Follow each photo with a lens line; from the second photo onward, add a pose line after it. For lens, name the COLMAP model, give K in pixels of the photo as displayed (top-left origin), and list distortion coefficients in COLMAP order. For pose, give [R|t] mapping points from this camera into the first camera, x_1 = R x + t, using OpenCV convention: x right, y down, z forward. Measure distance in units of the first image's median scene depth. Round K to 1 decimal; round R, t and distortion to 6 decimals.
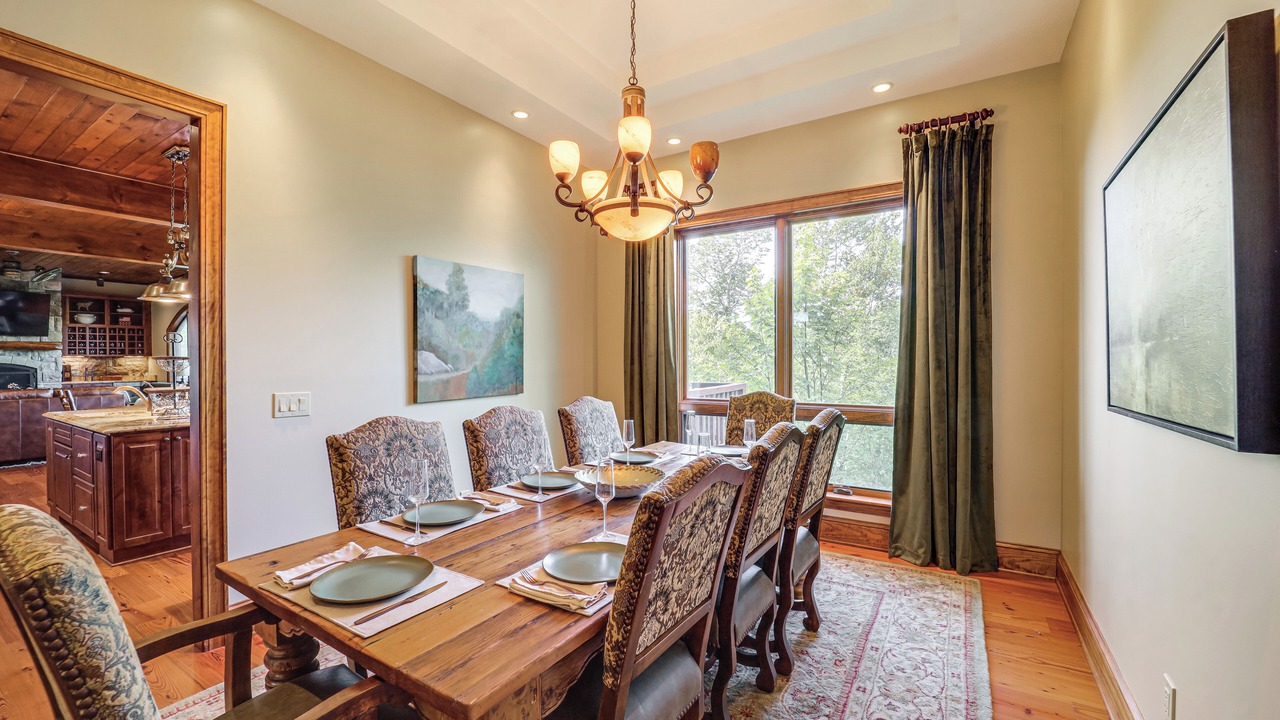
lens RADIAL K [[530.4, 0, 640.0], [0, 530.4, 360.0], [0, 0, 1]] dist [0.000296, -0.000021]
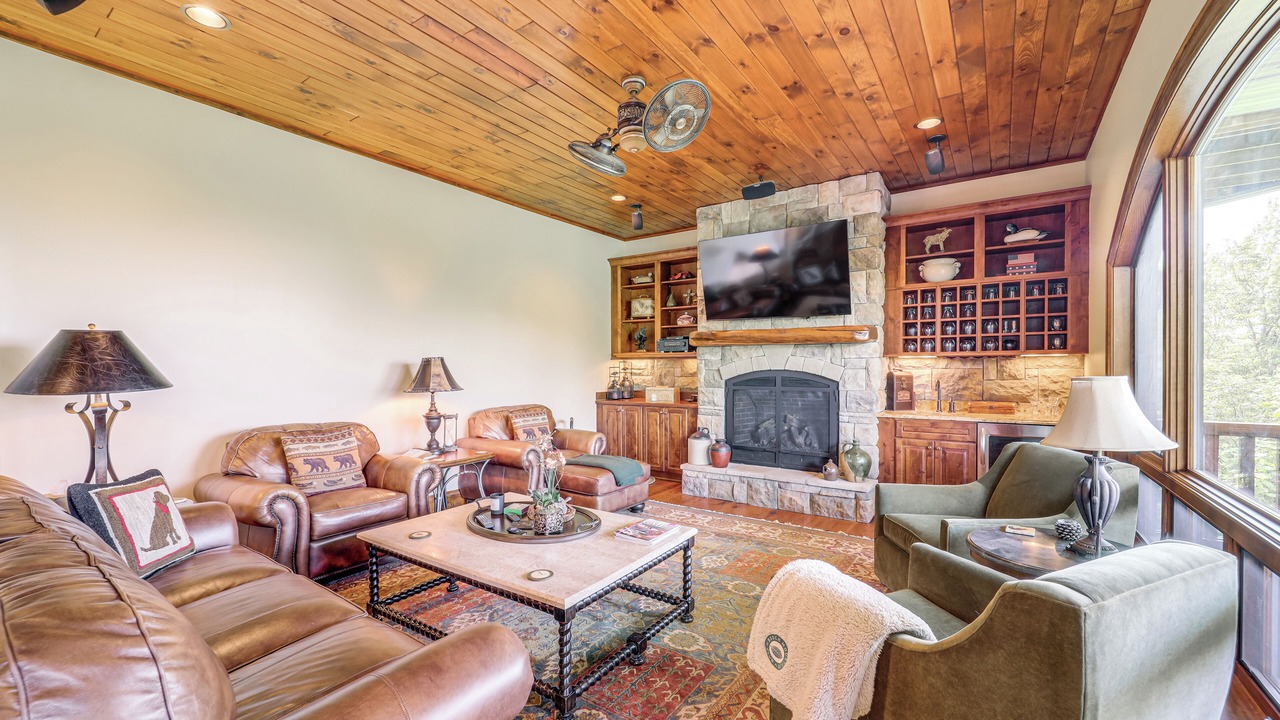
lens RADIAL K [[530.4, 0, 640.0], [0, 530.4, 360.0], [0, 0, 1]] dist [0.000296, -0.000021]
pose [[-0.047578, -0.004355, -0.998858, -0.595427], [0.005526, 0.999974, -0.004623, -0.002810], [0.998852, -0.005739, -0.047552, 0.773639]]
